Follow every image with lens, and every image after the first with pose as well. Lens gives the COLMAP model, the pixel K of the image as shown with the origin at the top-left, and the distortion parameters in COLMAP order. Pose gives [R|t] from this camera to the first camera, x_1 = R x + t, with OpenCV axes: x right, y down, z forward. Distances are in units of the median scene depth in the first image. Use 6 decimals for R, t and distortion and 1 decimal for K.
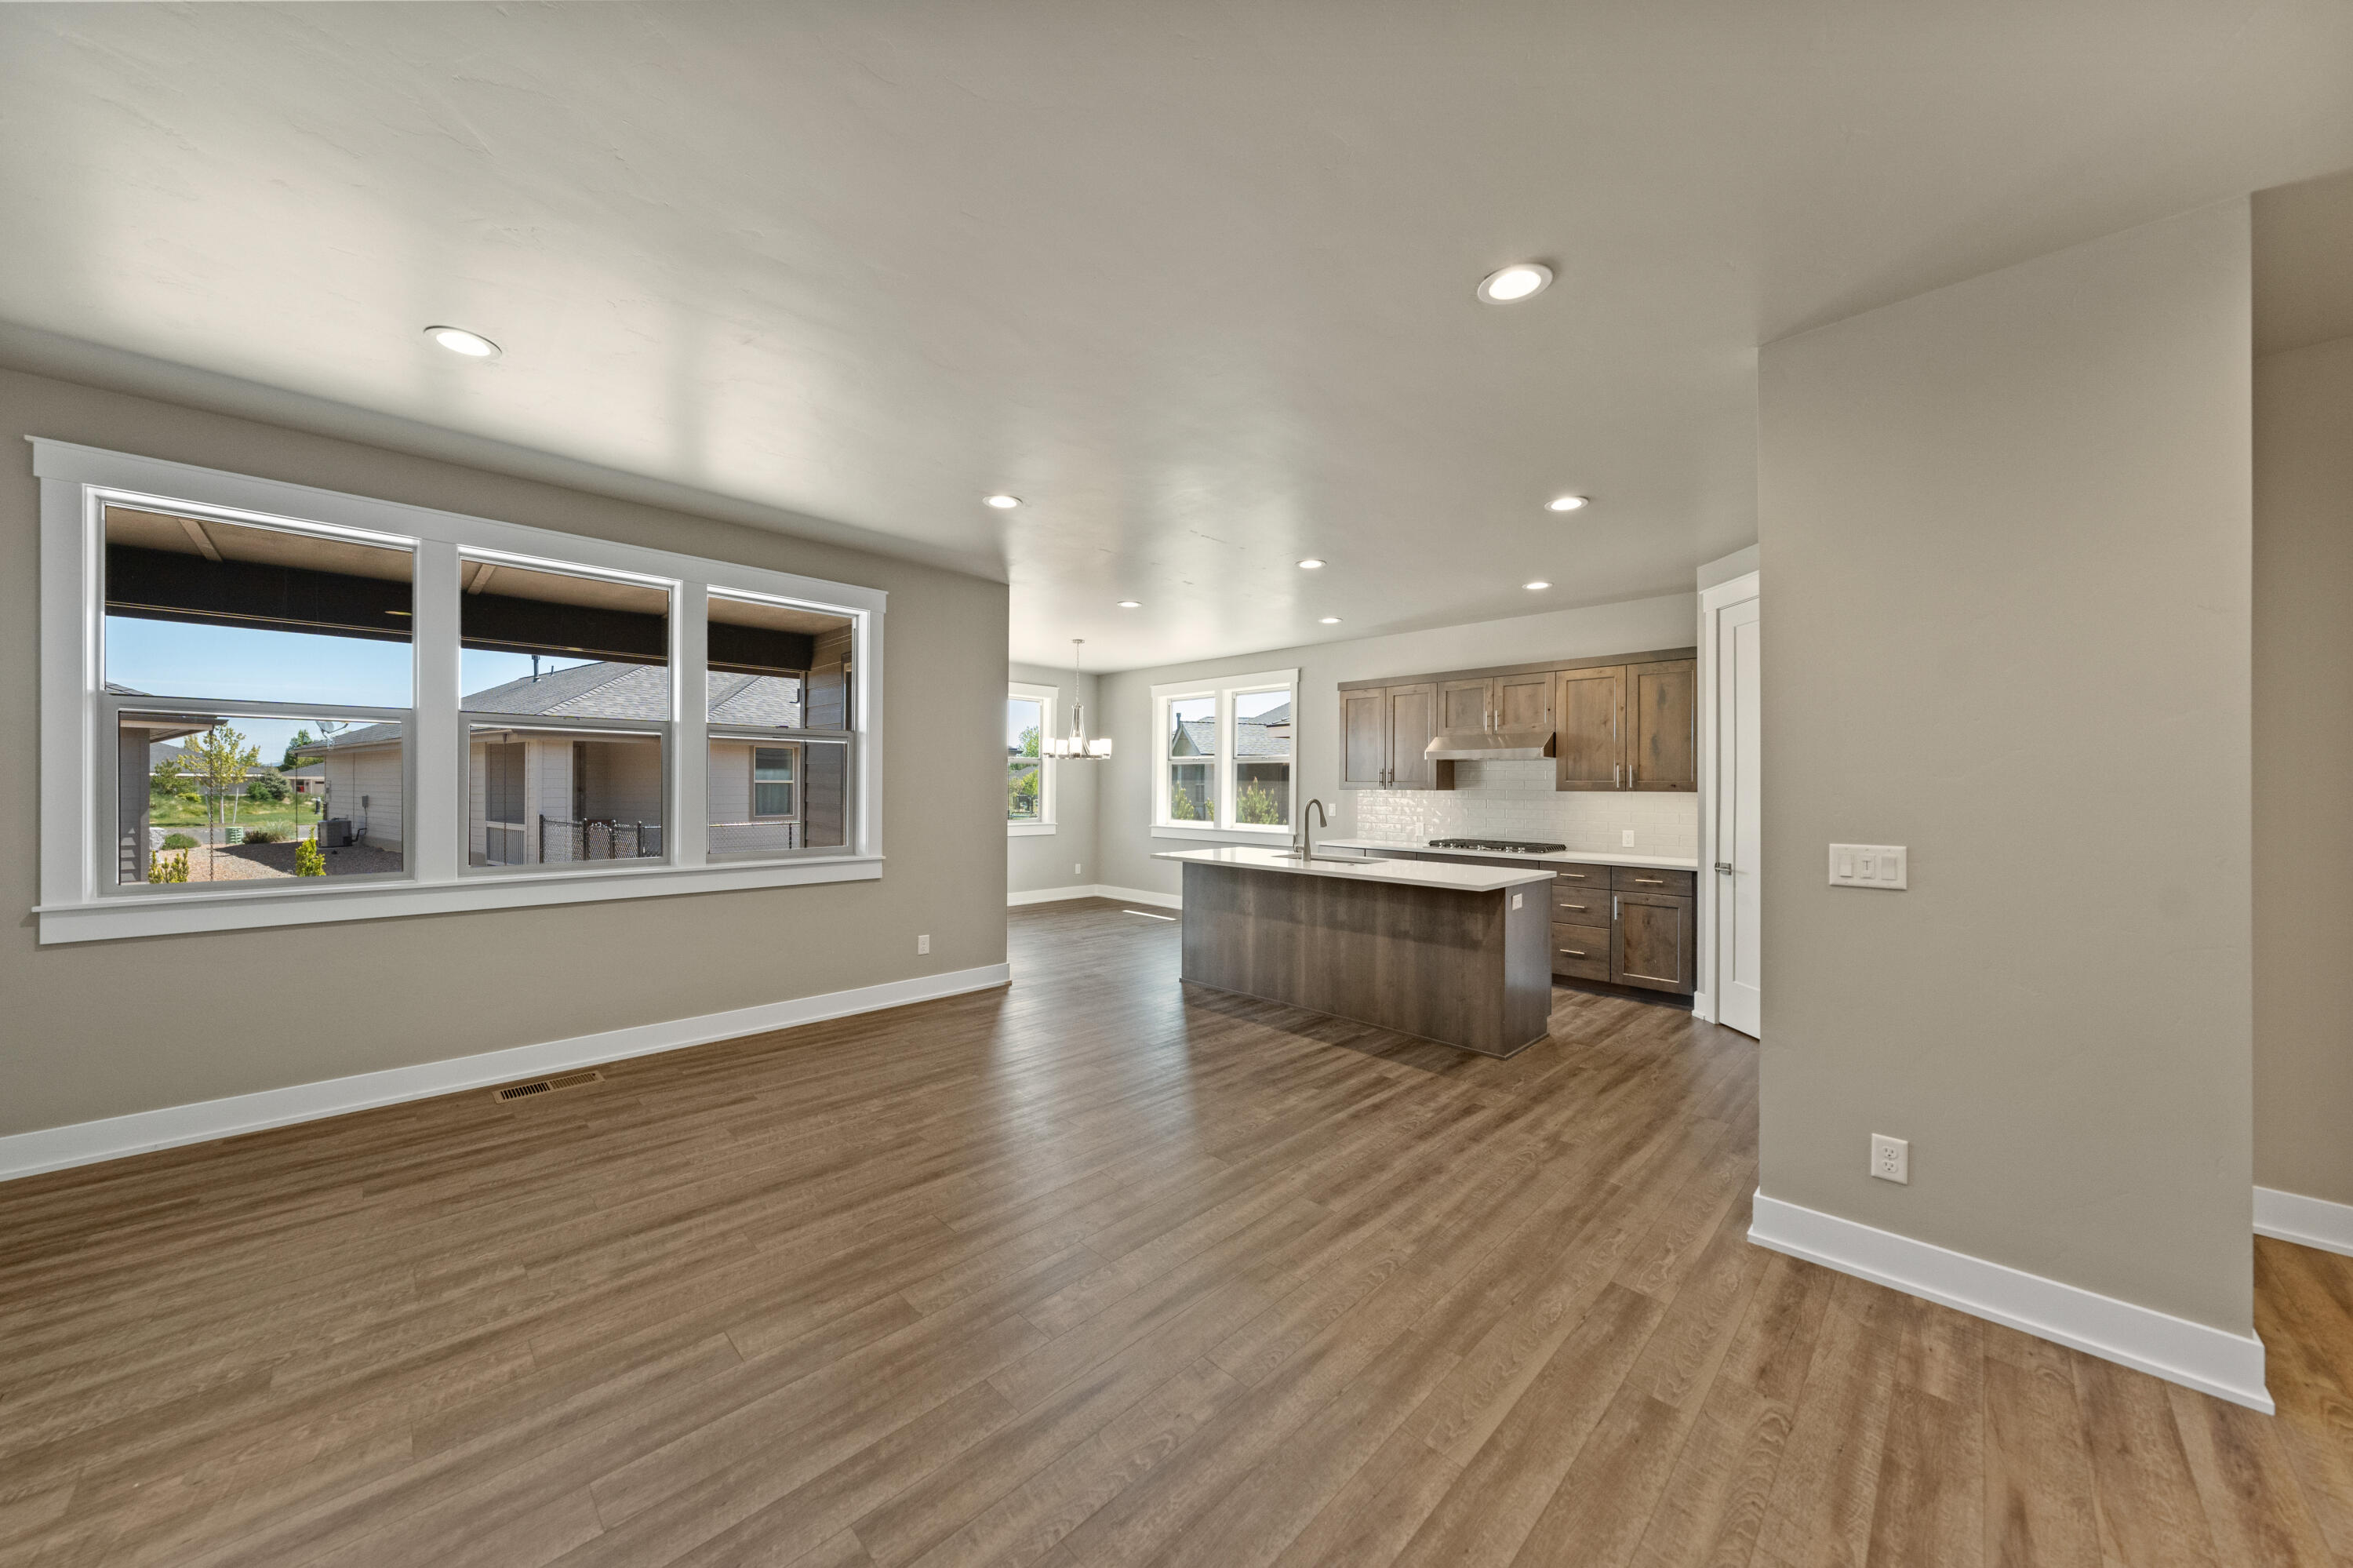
lens RADIAL K [[809.2, 0, 1167.2], [0, 809.2, 788.1], [0, 0, 1]] dist [-0.002123, -0.000150]
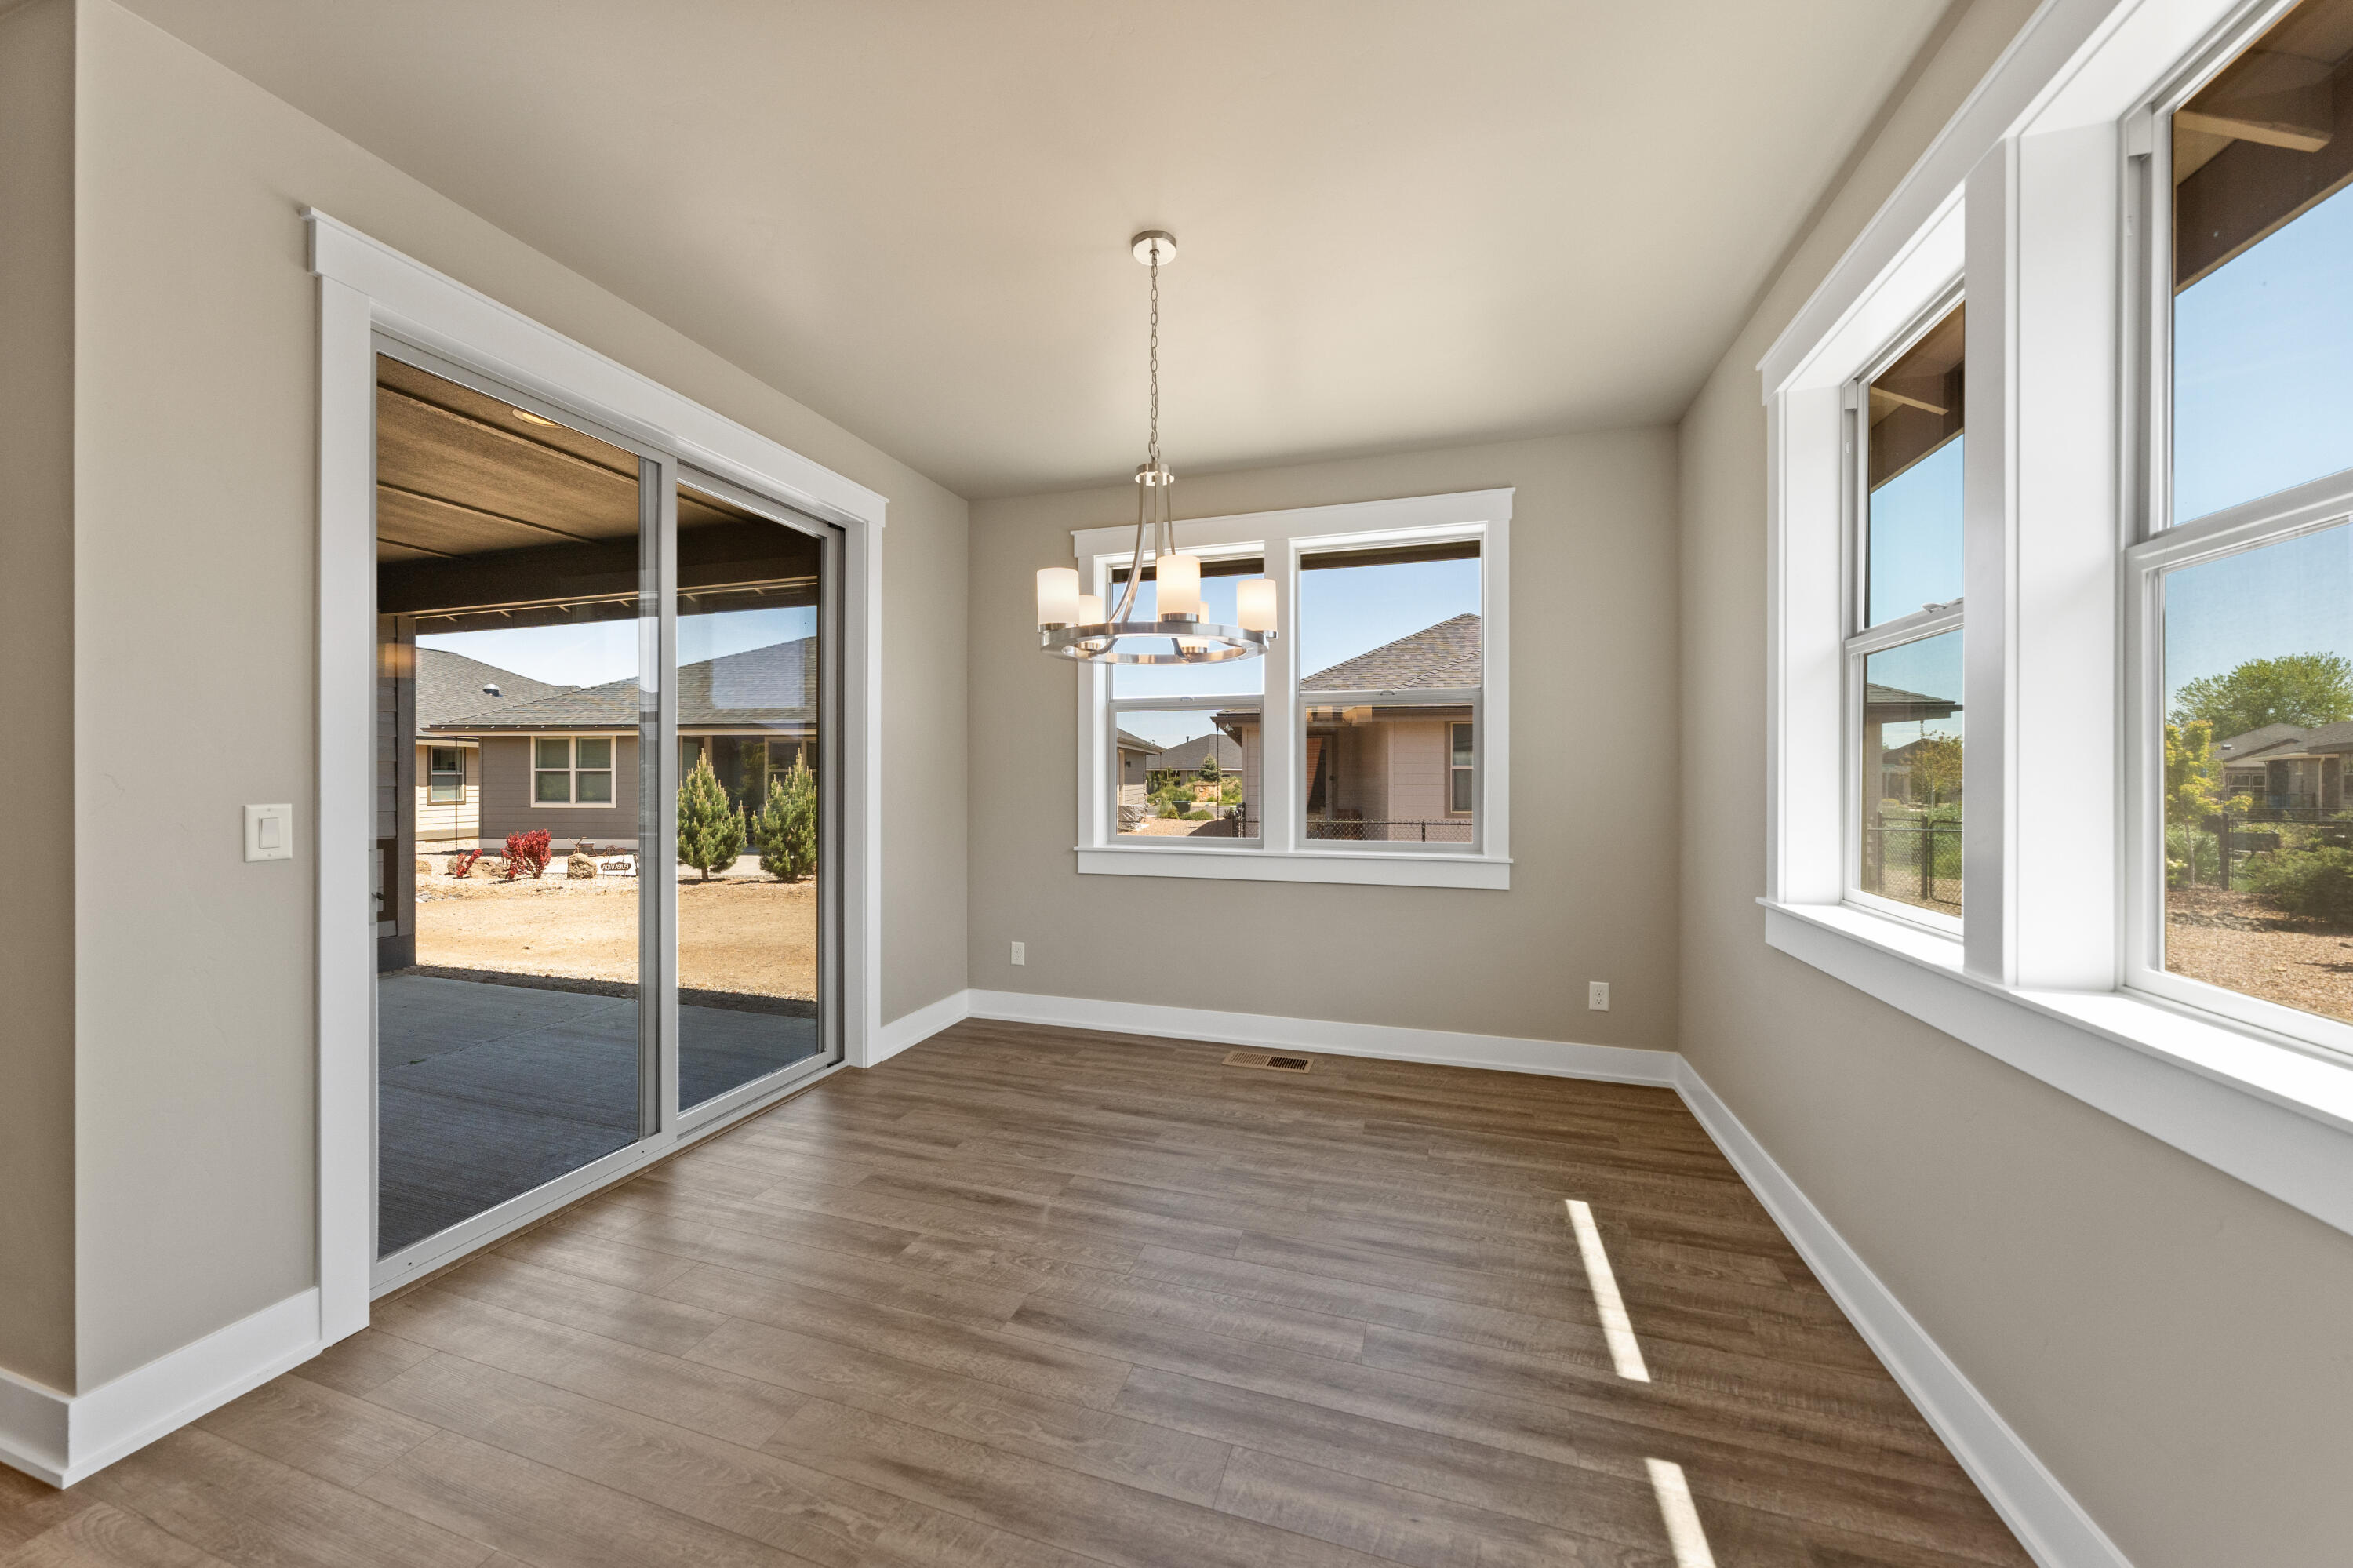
lens RADIAL K [[825.3, 0, 1177.9], [0, 825.3, 774.6], [0, 0, 1]] dist [-0.001302, -0.000129]
pose [[0.466079, -0.006809, -0.884717, 0.209043], [0.000452, 0.999972, -0.007458, 0.013153], [0.884743, 0.003076, 0.466069, 1.179905]]
